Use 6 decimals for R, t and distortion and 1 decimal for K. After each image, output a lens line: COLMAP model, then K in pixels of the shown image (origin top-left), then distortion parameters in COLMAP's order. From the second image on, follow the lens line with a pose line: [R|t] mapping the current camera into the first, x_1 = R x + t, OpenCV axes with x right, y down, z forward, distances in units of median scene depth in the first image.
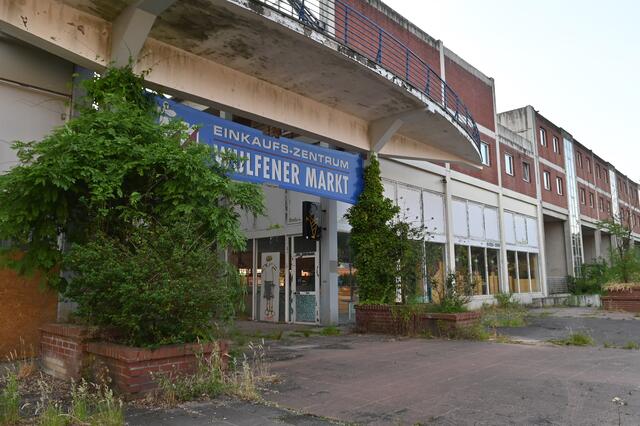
lens RADIAL K [[481.0, 0, 319.1], [0, 481.0, 200.8], [0, 0, 1]] dist [-0.014503, -0.002976]
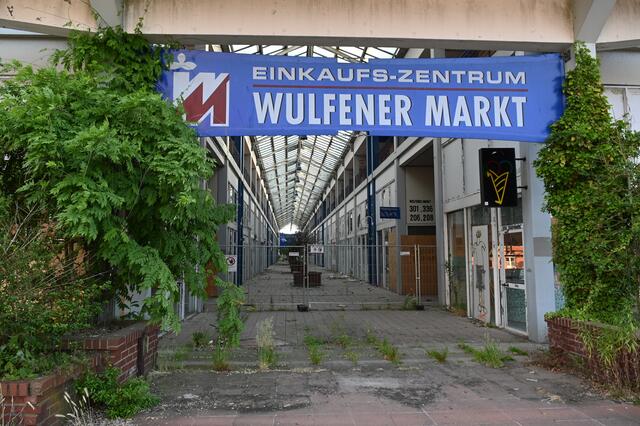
lens RADIAL K [[481.0, 0, 319.1], [0, 481.0, 200.8], [0, 0, 1]] dist [-0.014503, -0.002976]
pose [[0.722467, -0.072079, -0.687638, 0.298669], [0.115631, 0.993140, 0.017385, 0.040585], [0.681668, -0.092073, 0.725846, 0.428382]]
